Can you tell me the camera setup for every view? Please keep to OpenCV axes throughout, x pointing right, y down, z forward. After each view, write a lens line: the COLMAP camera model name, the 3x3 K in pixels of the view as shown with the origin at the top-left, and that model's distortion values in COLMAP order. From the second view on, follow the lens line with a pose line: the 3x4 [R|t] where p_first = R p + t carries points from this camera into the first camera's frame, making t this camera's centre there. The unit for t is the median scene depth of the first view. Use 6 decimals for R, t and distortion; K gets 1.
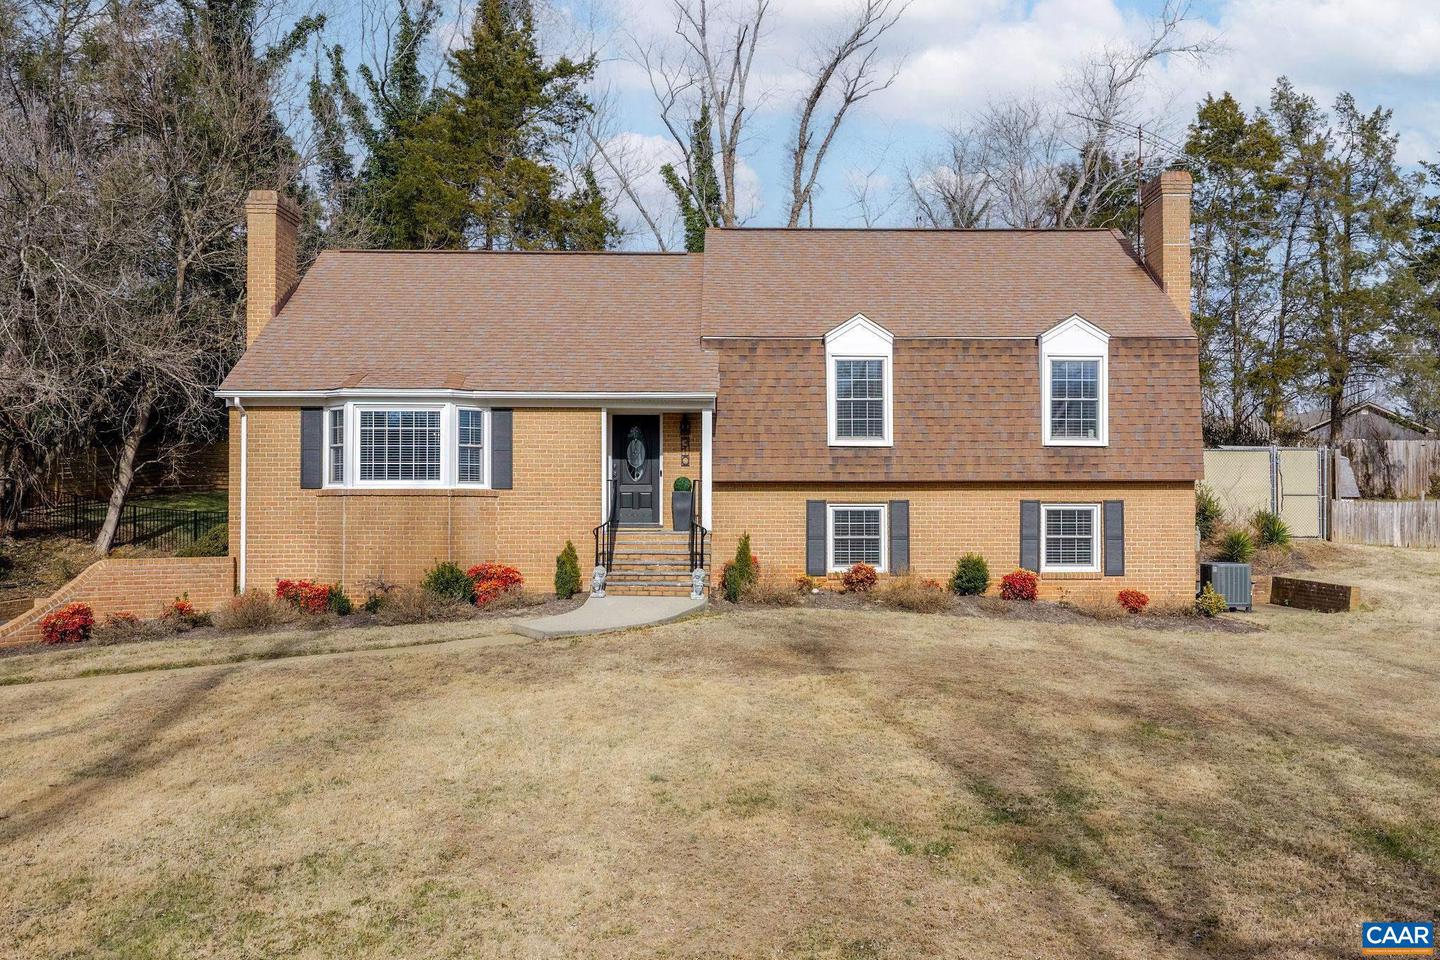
lens RADIAL K [[1305.5, 0, 720.0], [0, 1305.5, 480.0], [0, 0, 1]] dist [0.051993, -0.008674]
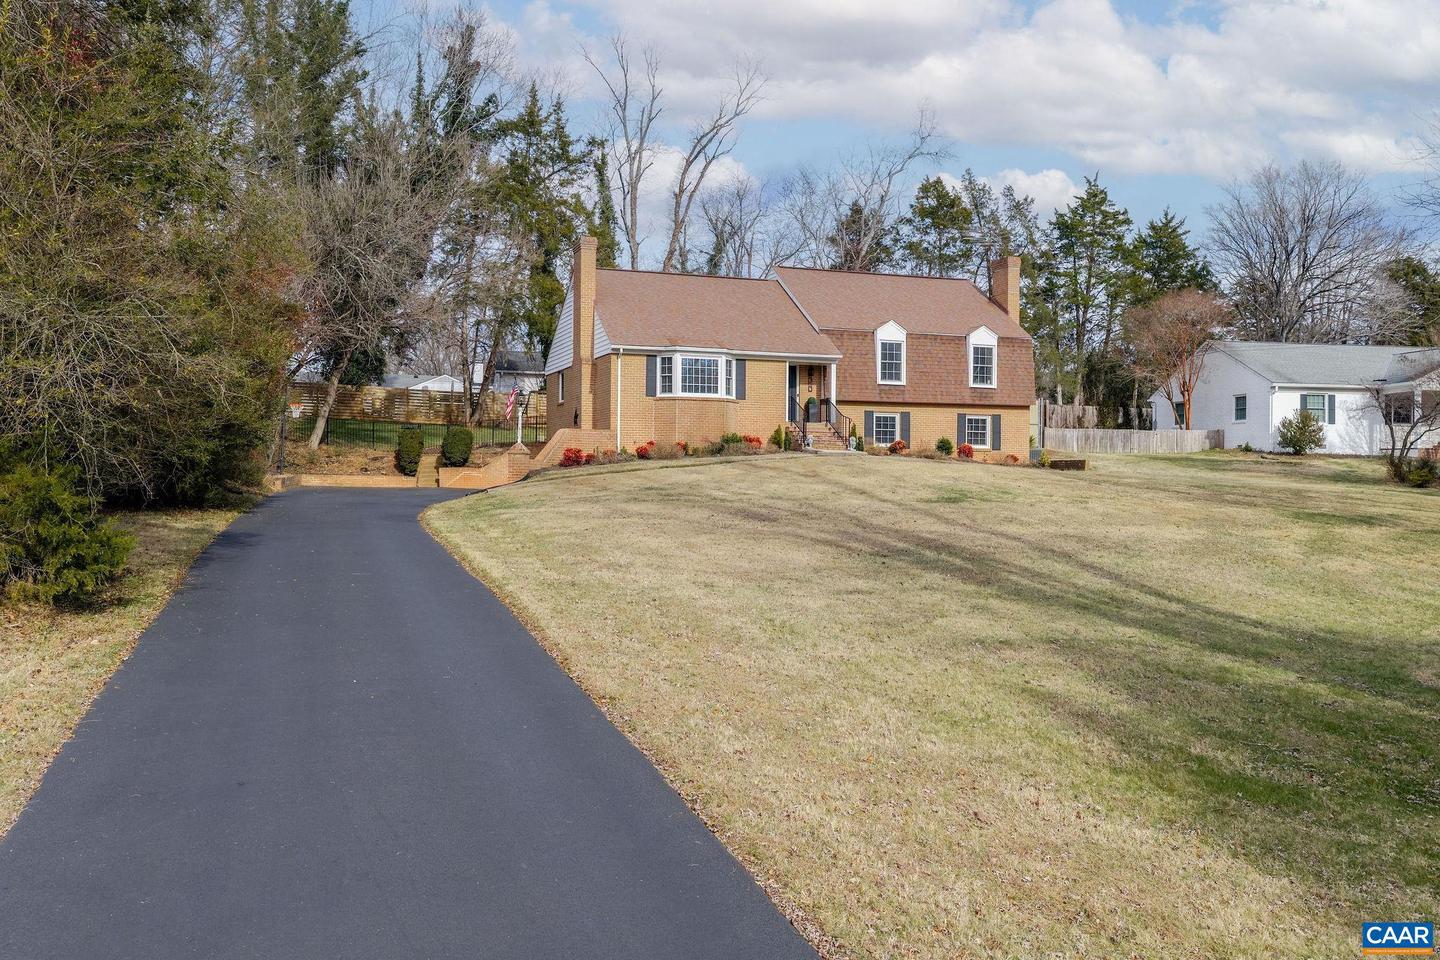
lens RADIAL K [[1167.3, 0, 720.0], [0, 1167.3, 480.0], [0, 0, 1]] dist [0.037180, -0.070271]
pose [[0.958813, 0.008541, 0.283910, -0.667610], [-0.017081, 0.999473, 0.027616, 0.077442], [-0.283524, -0.031328, 0.958453, -0.685350]]
